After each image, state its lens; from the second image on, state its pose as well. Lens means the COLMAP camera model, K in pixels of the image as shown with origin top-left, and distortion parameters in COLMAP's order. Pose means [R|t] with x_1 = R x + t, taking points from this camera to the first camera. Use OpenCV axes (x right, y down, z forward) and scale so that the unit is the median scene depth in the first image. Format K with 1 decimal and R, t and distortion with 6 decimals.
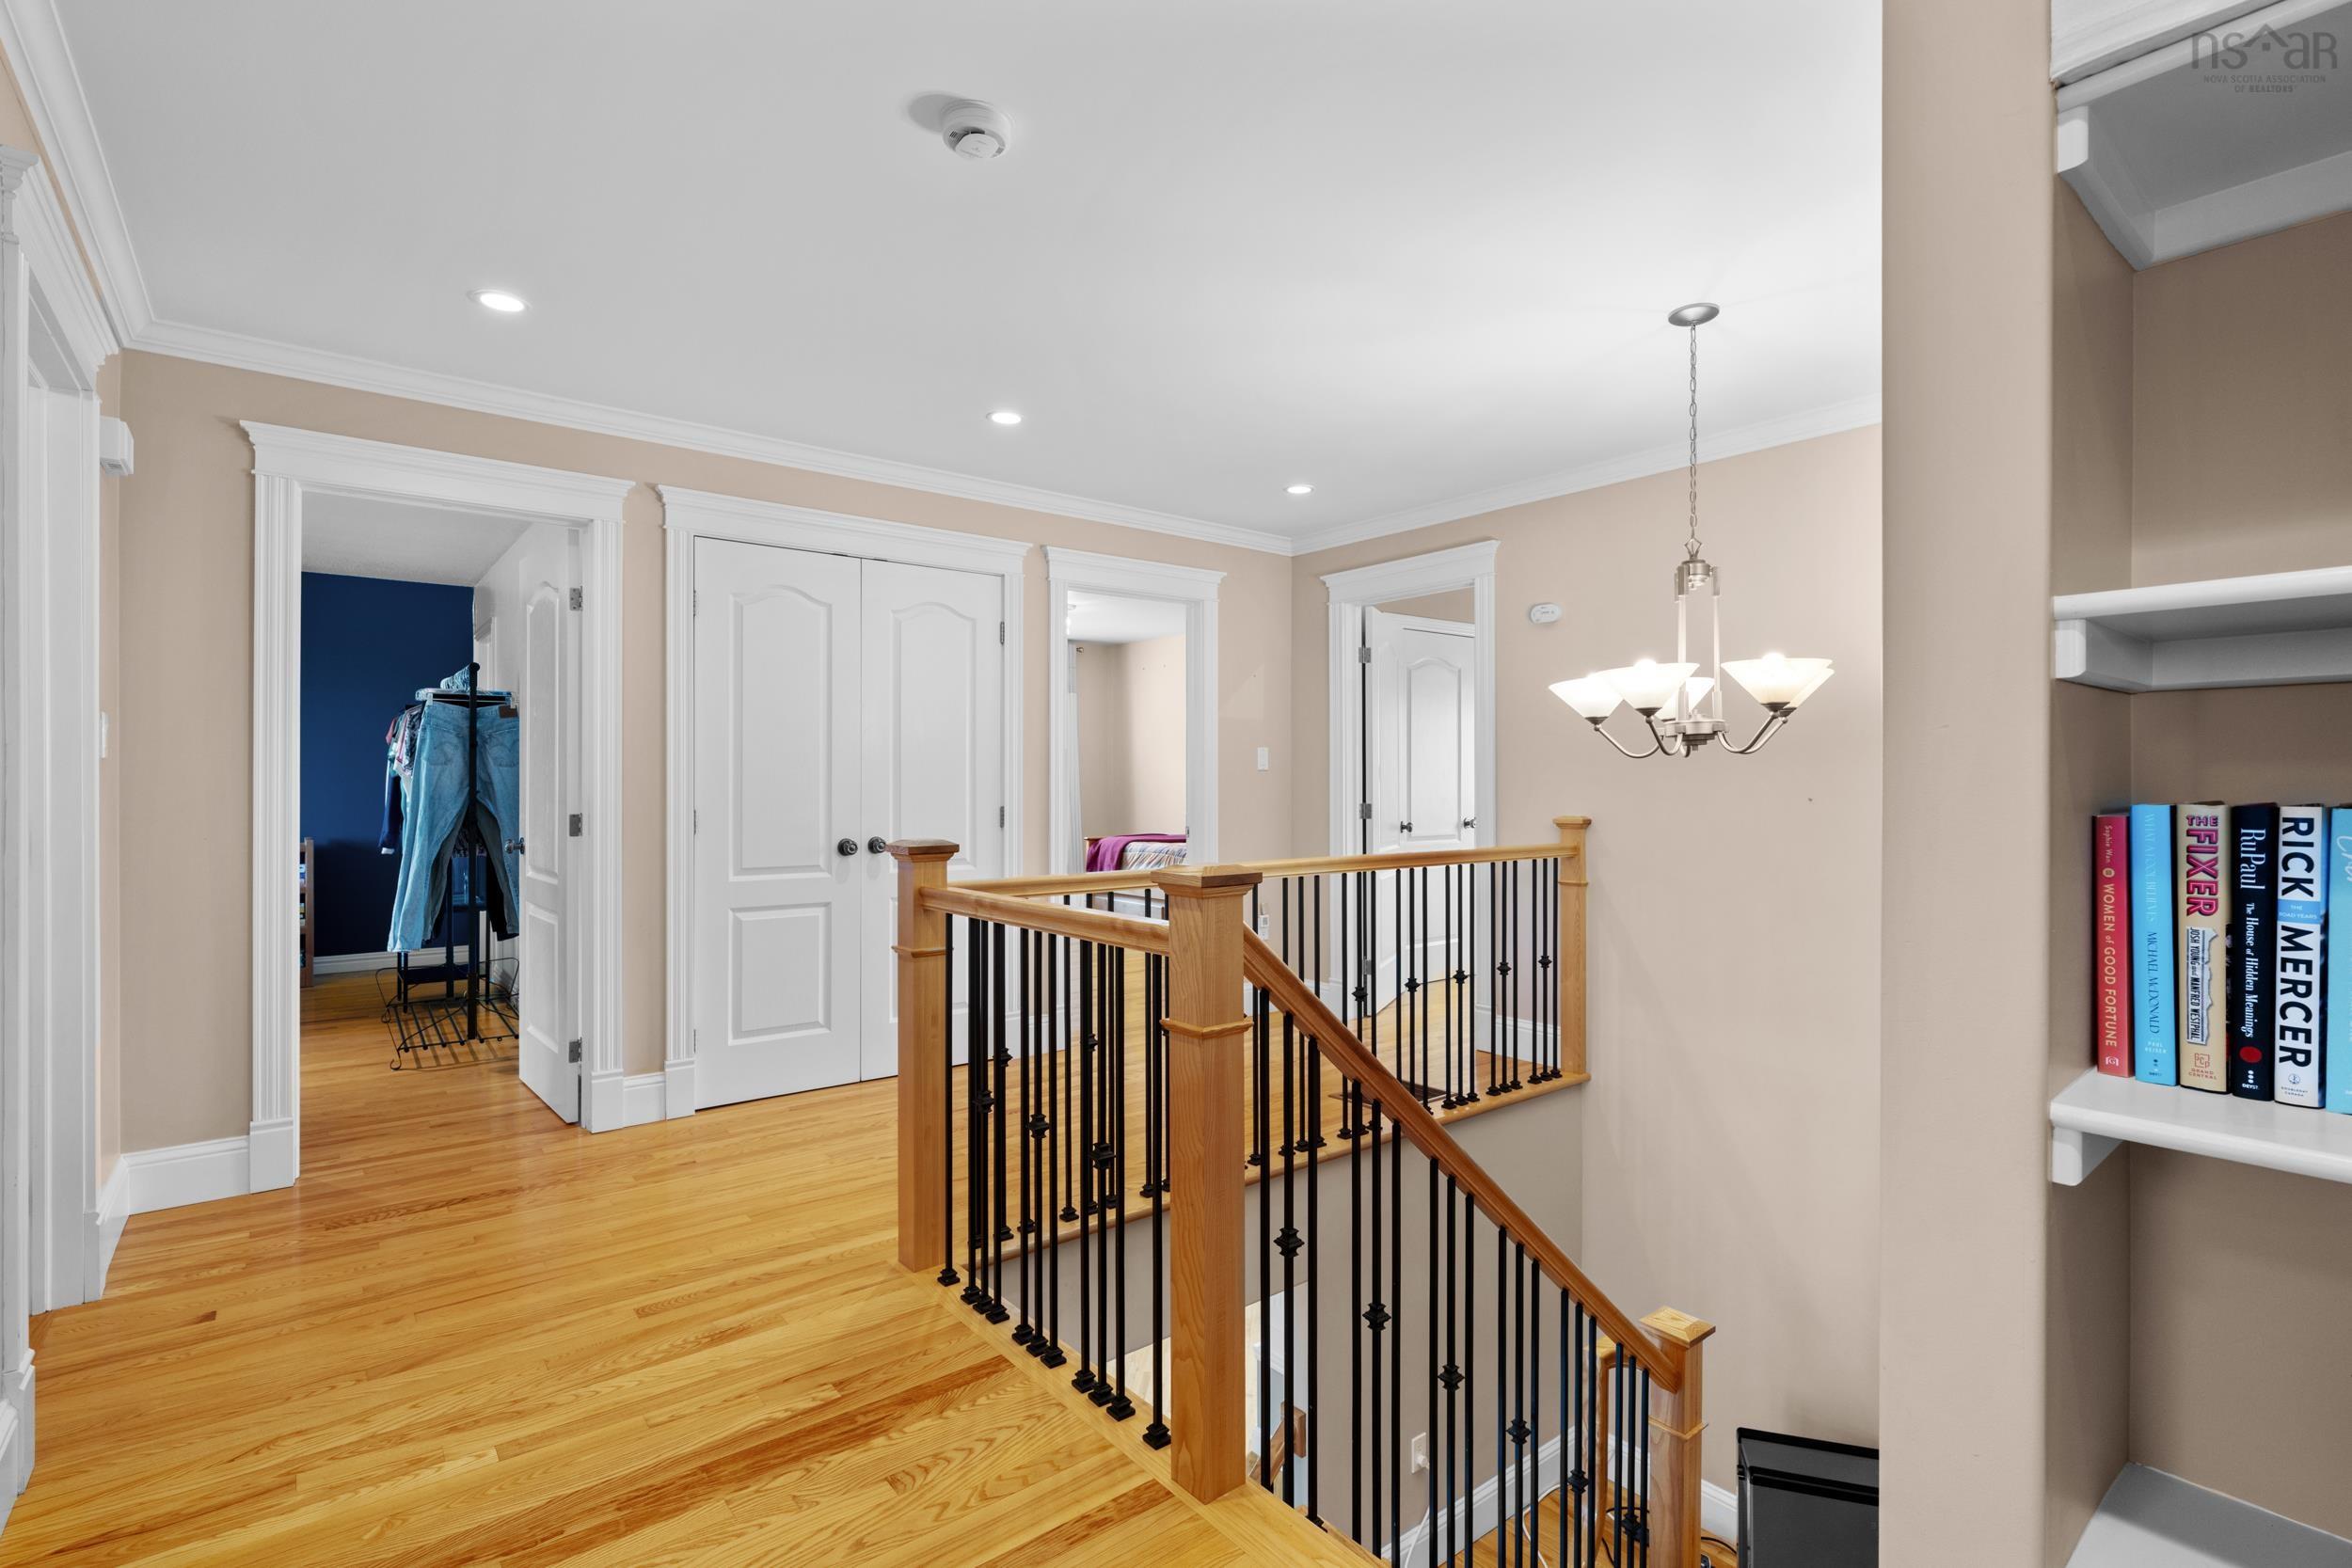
lens RADIAL K [[1103.4, 0, 1177.5], [0, 1103.4, 781.2], [0, 0, 1]] dist [-0.002741, -0.000465]
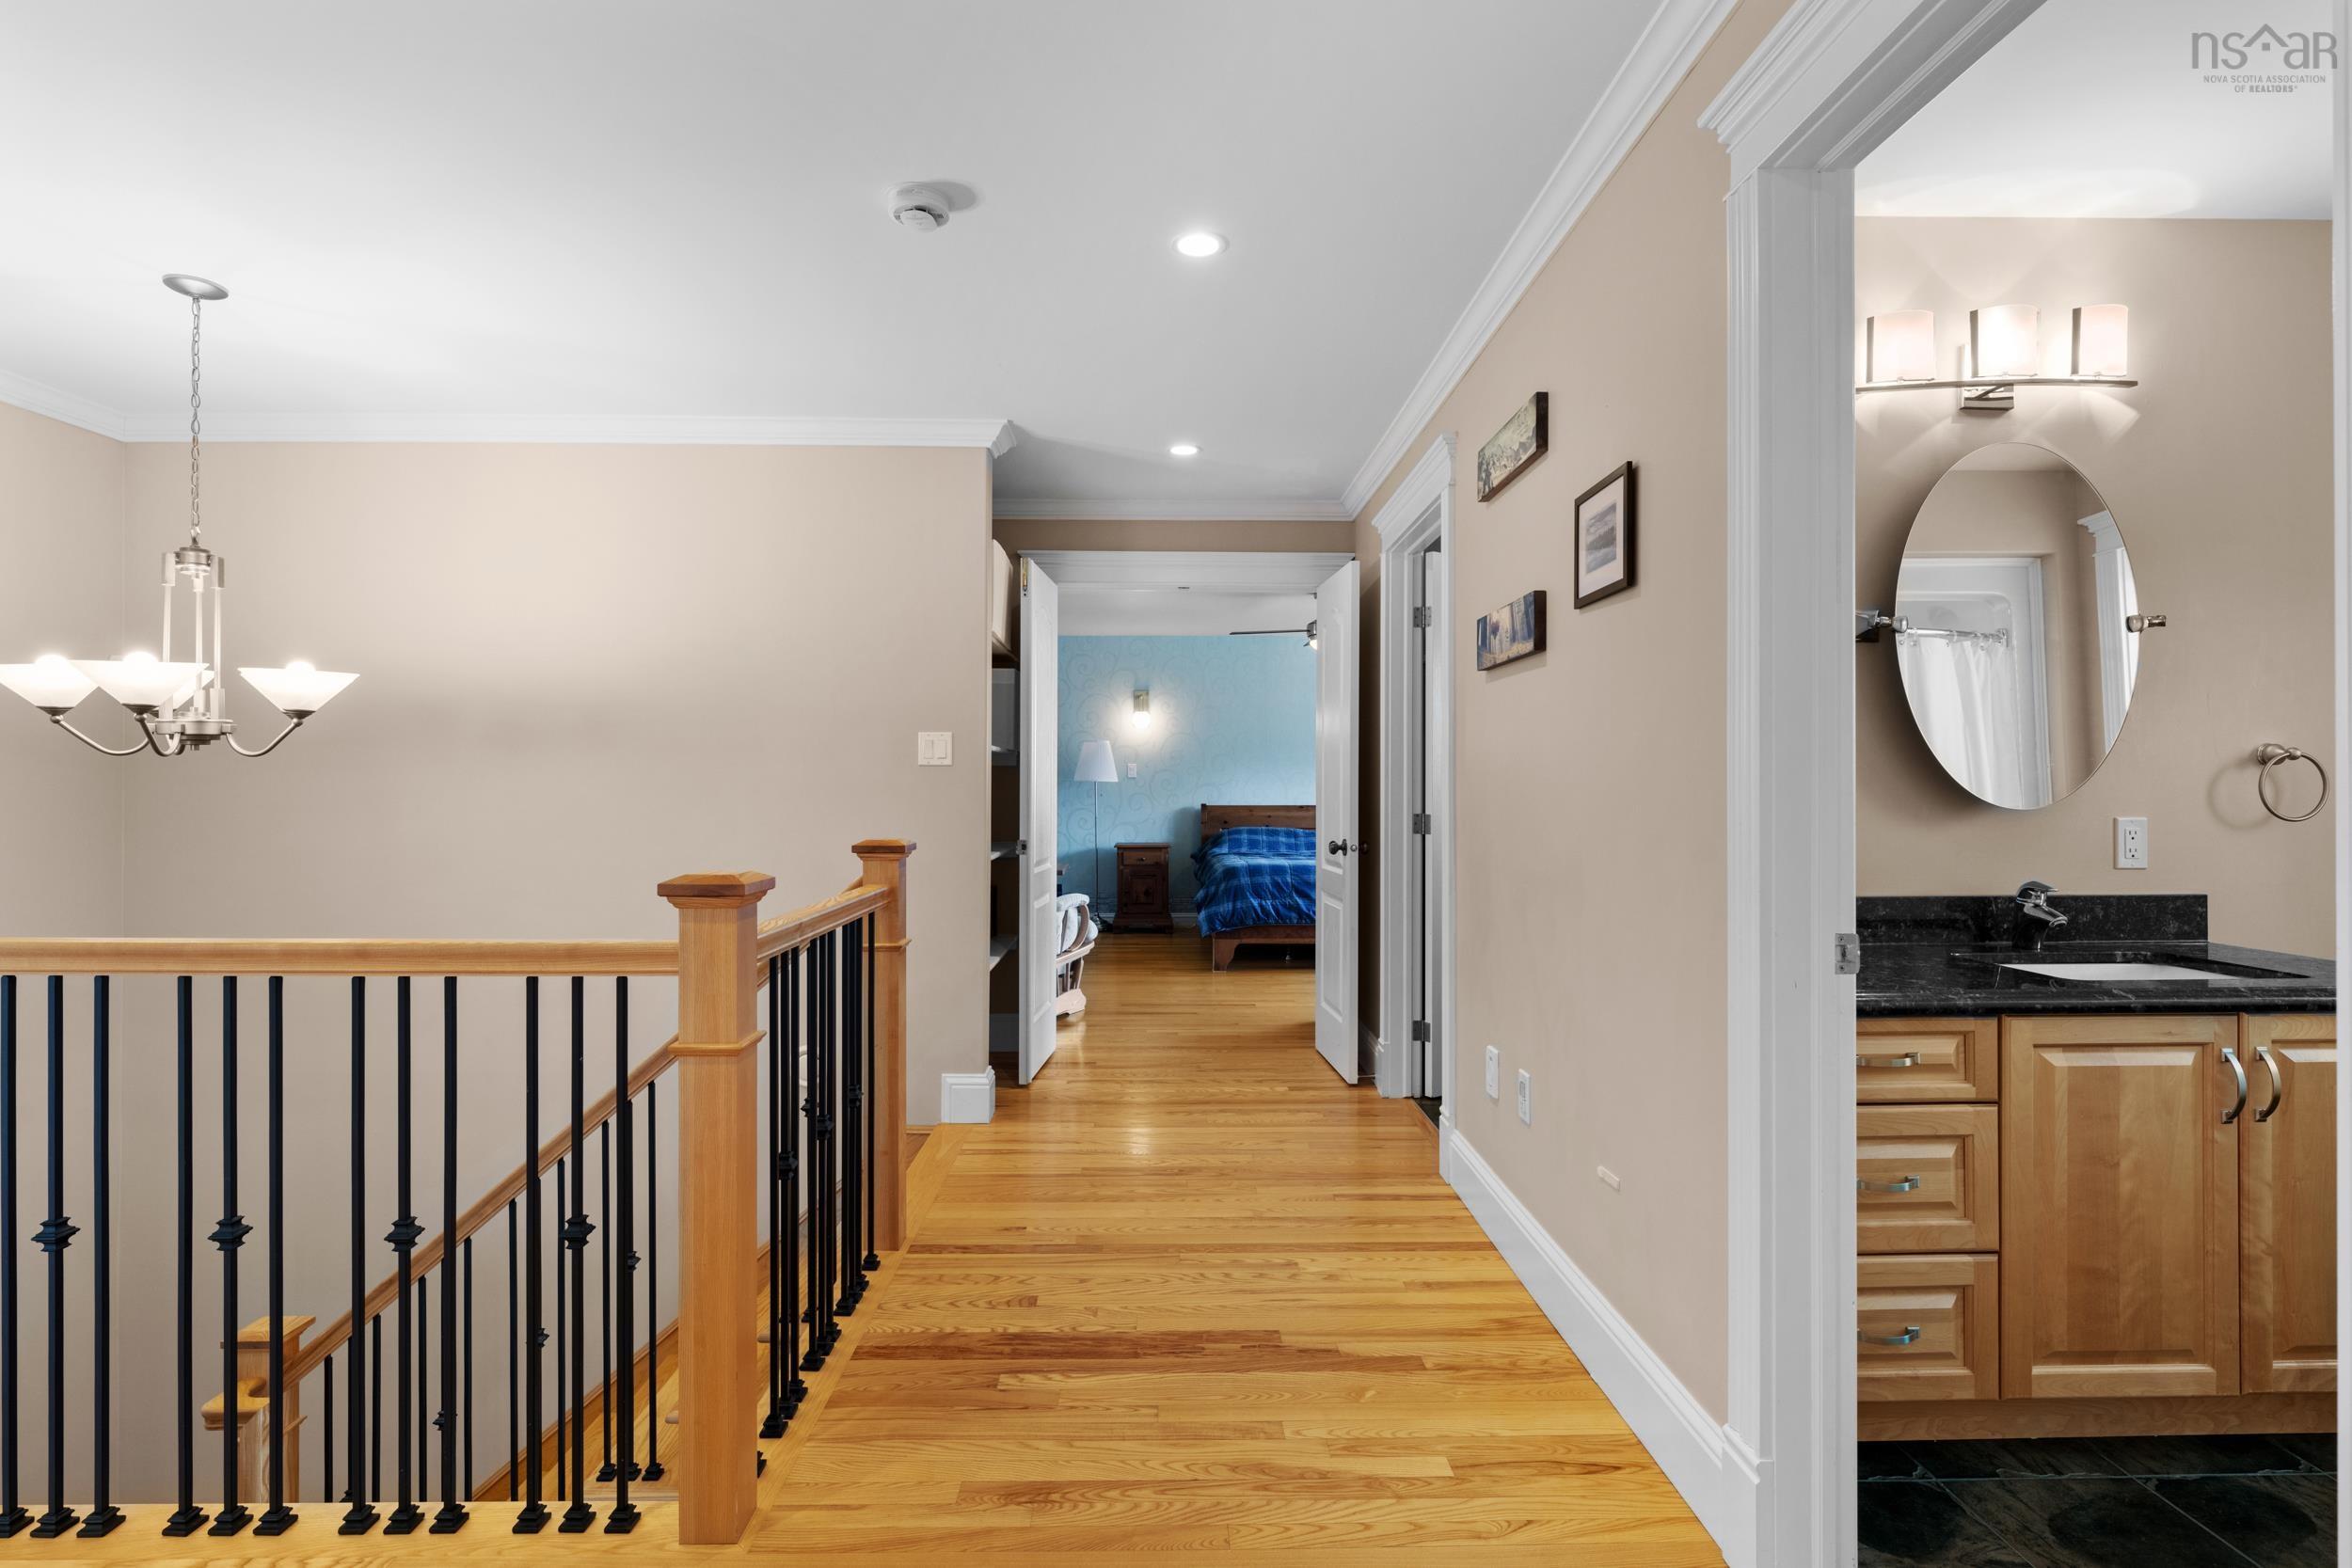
lens RADIAL K [[1119.2, 0, 1176.0], [0, 1119.2, 784.0], [0, 0, 1]] dist [-0.000575, -0.000159]
pose [[-0.795067, 0.000268, 0.606521, -1.120747], [-0.001065, 0.999998, -0.001837, 0.000992], [-0.606520, -0.002106, -0.795065, 1.809330]]
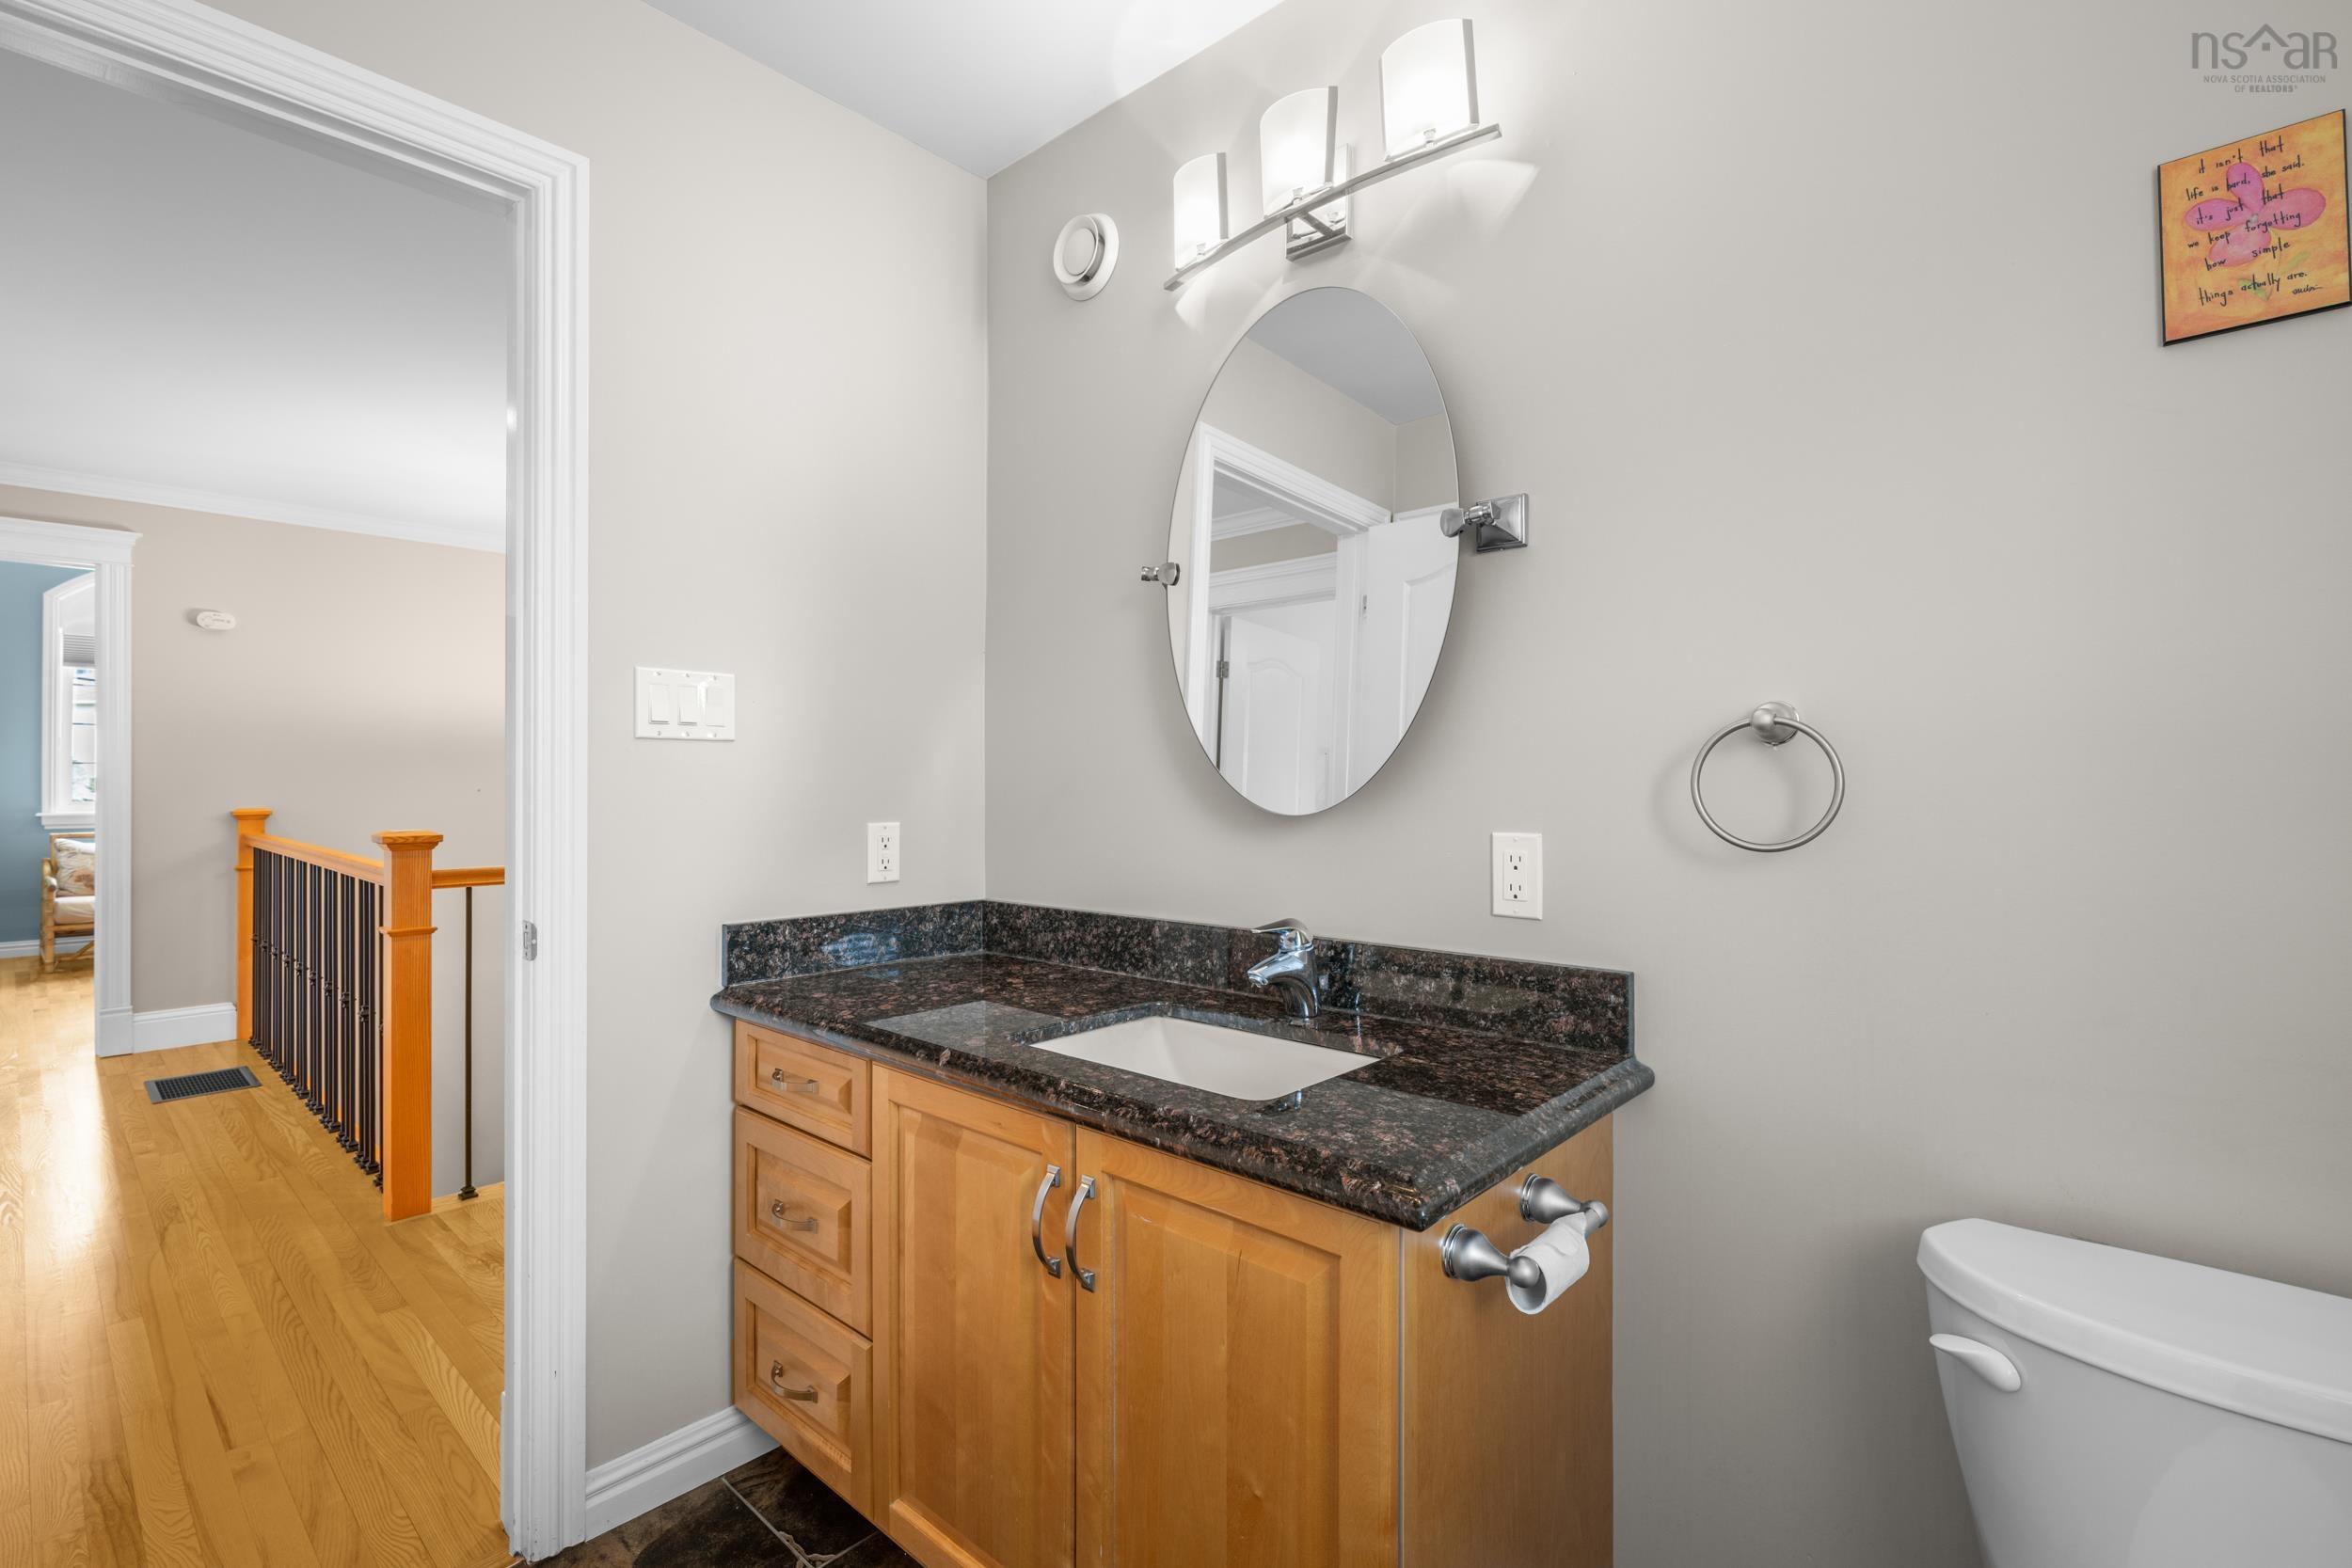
lens RADIAL K [[1080.9, 0, 1182.4], [0, 1080.9, 771.5], [0, 0, 1]] dist [-0.000425, 0.000108]
pose [[-0.154613, 0.003825, 0.987968, -1.891872], [0.000651, 0.999993, -0.003770, -0.004522], [-0.987975, 0.000060, -0.154614, 0.528813]]
